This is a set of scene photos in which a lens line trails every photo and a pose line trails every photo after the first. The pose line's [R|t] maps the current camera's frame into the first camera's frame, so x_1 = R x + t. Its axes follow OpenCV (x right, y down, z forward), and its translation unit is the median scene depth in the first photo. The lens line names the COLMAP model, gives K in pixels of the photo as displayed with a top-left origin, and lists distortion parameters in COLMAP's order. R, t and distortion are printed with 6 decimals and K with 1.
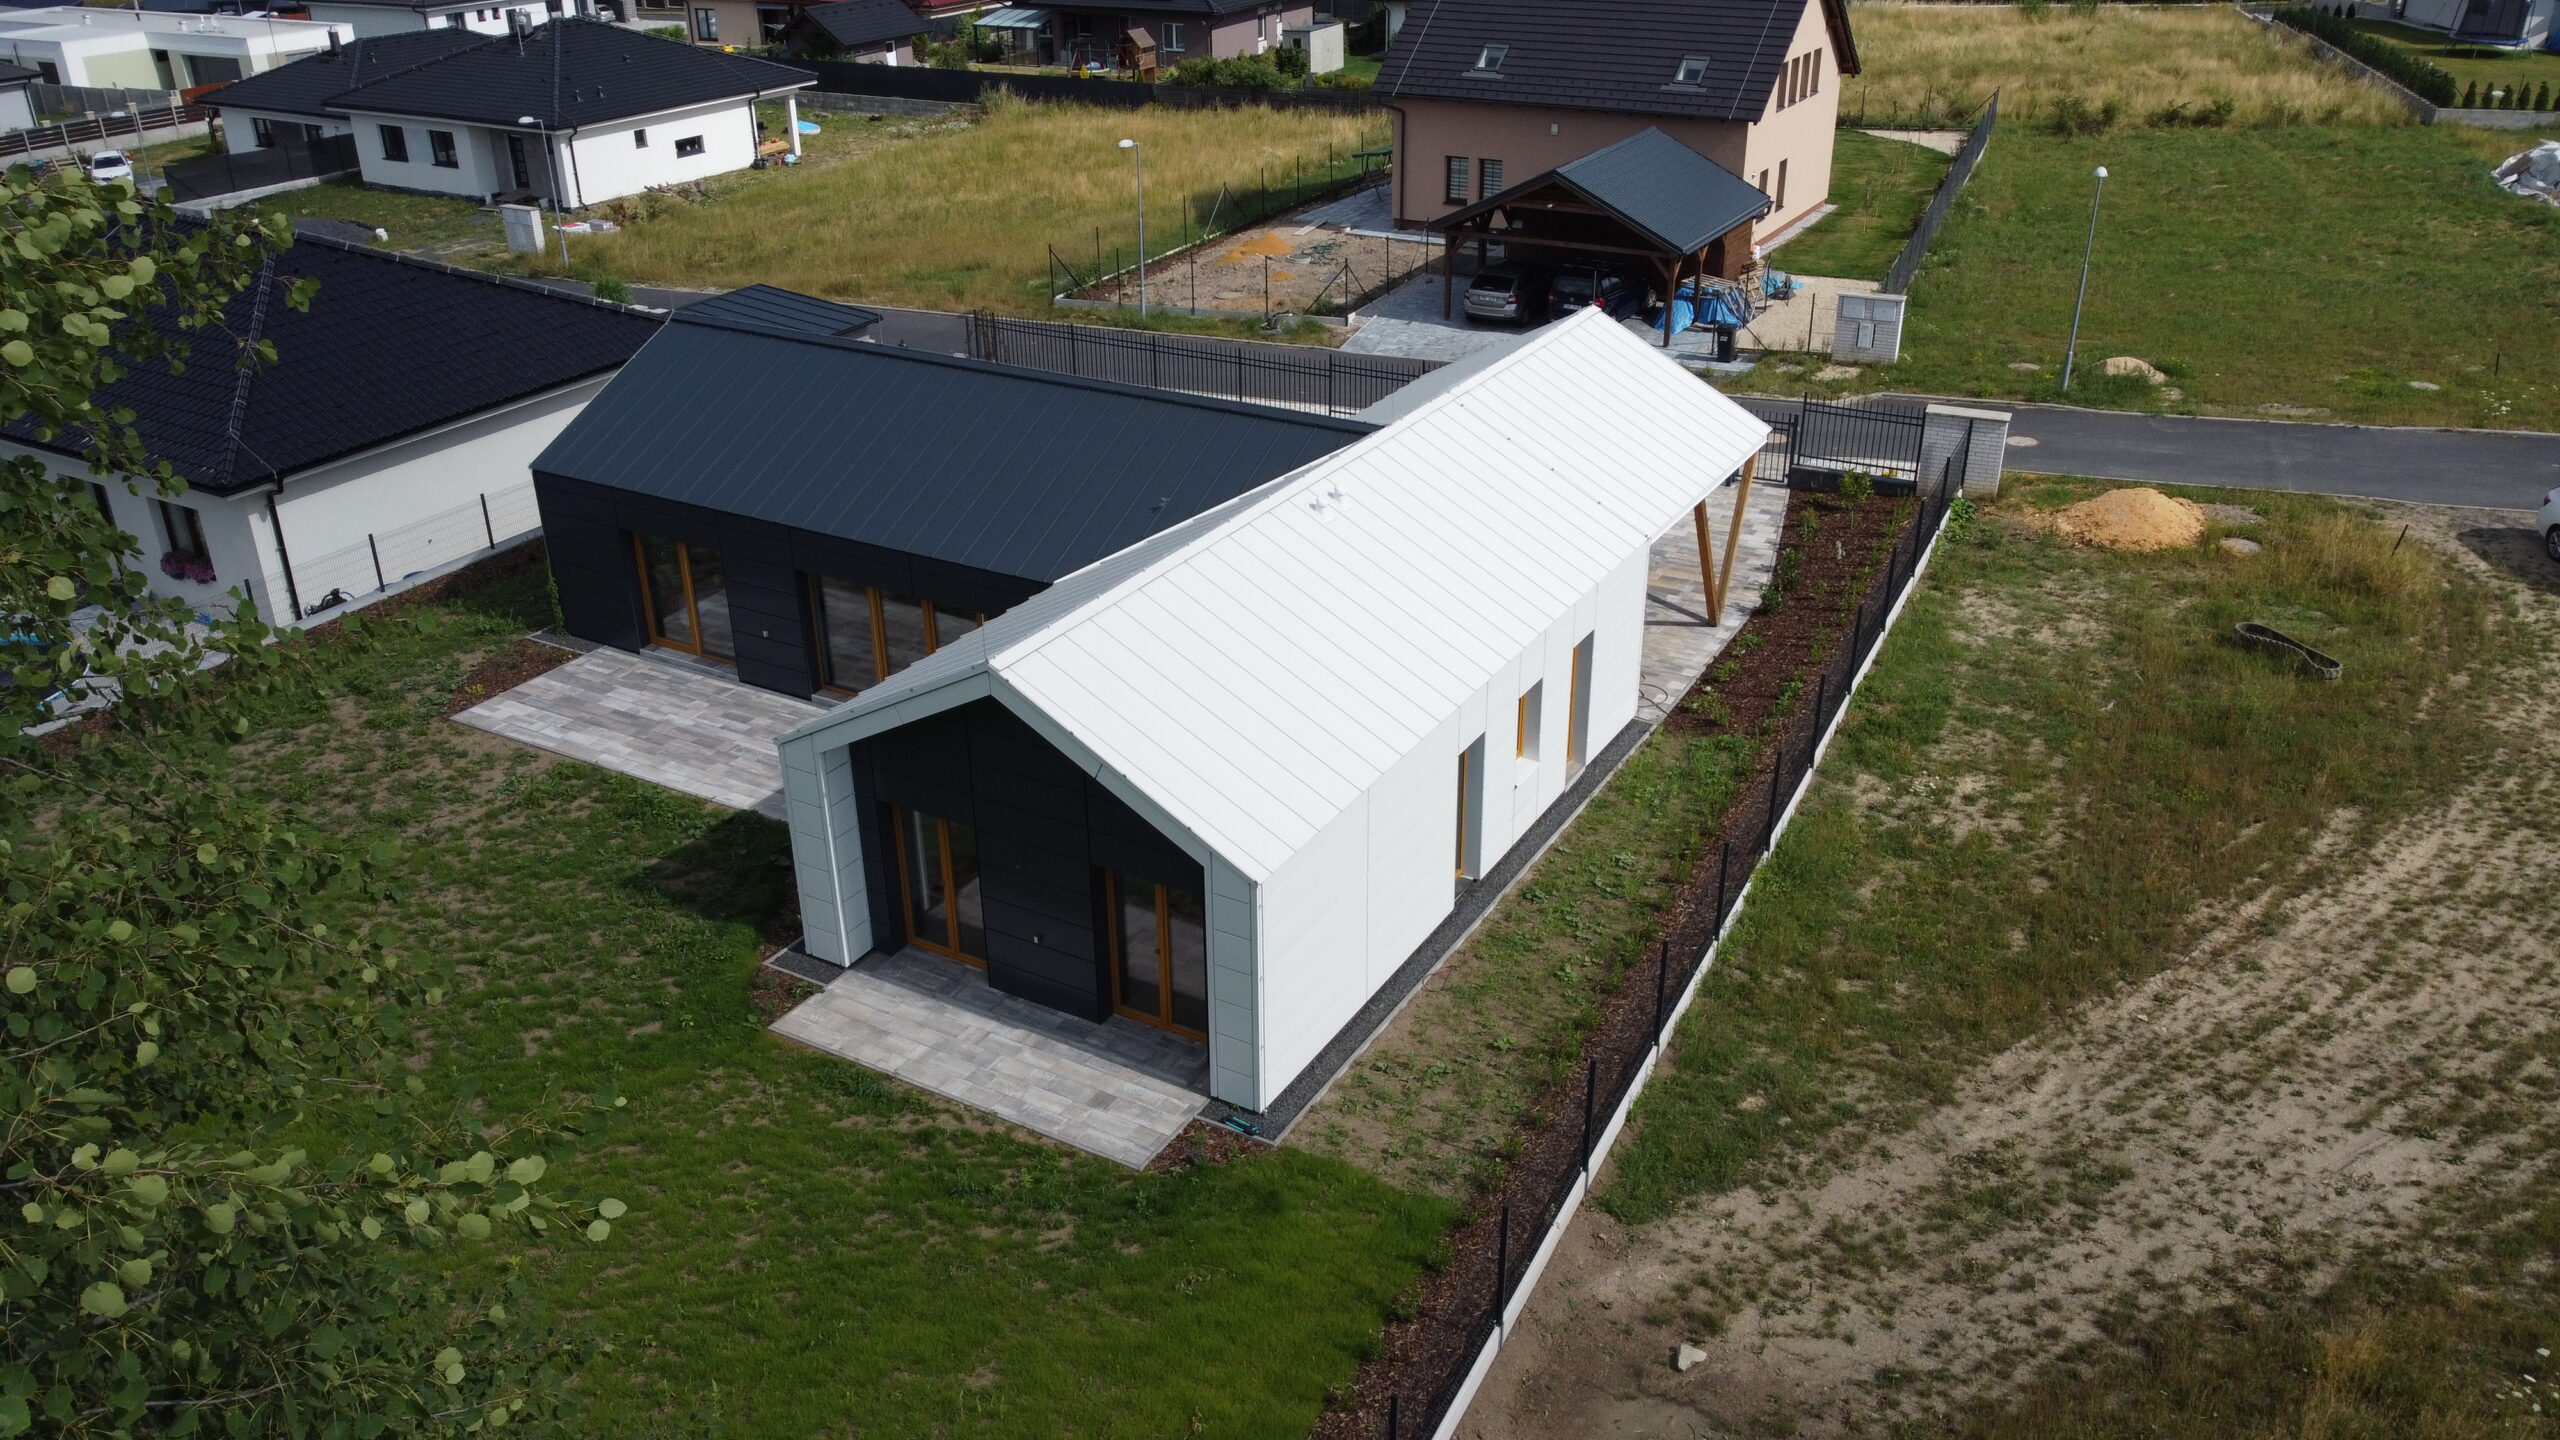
lens RADIAL K [[1932.8, 0, 1284.5], [0, 1932.8, 722.2], [0, 0, 1]] dist [0.005003, -0.009991]
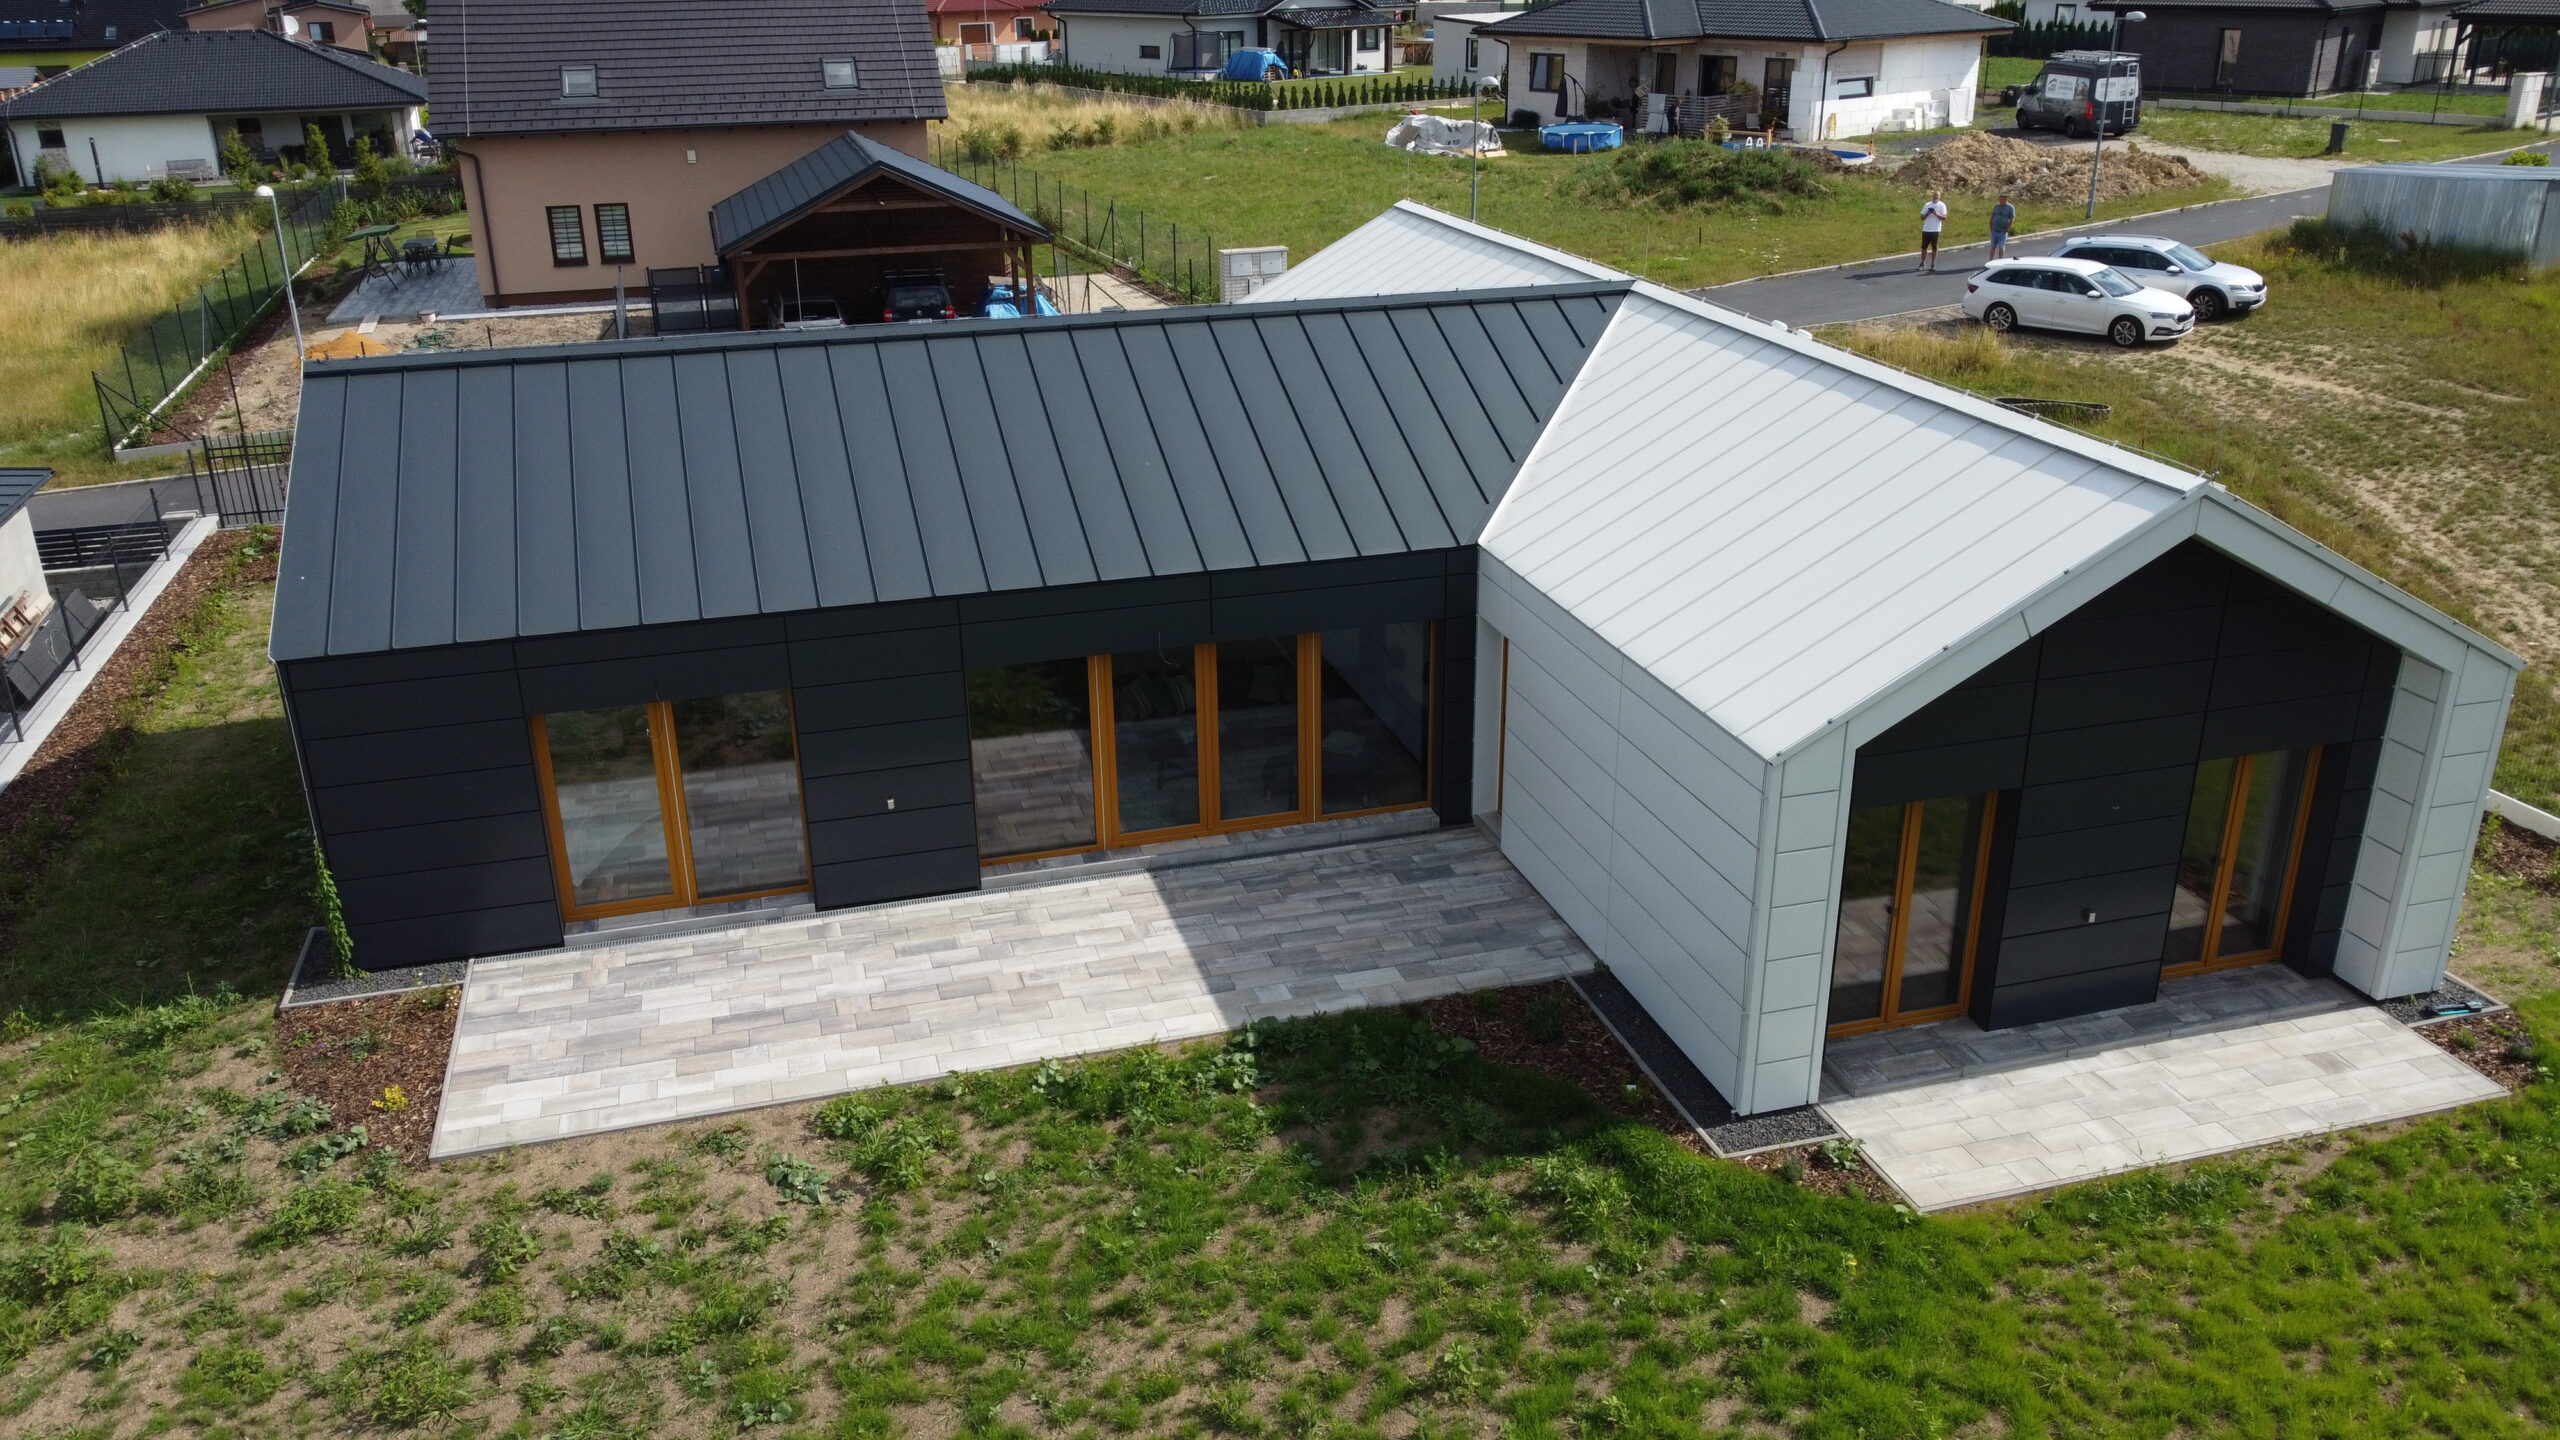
lens RADIAL K [[1932.8, 0, 1276.5], [0, 1932.8, 719.8], [0, 0, 1]] dist [0.005003, -0.009991]
pose [[0.697349, -0.266911, 0.665179, -0.653829], [0.321350, 0.945997, 0.042702, -0.065781], [-0.640655, 0.183977, 0.745462, 0.555756]]
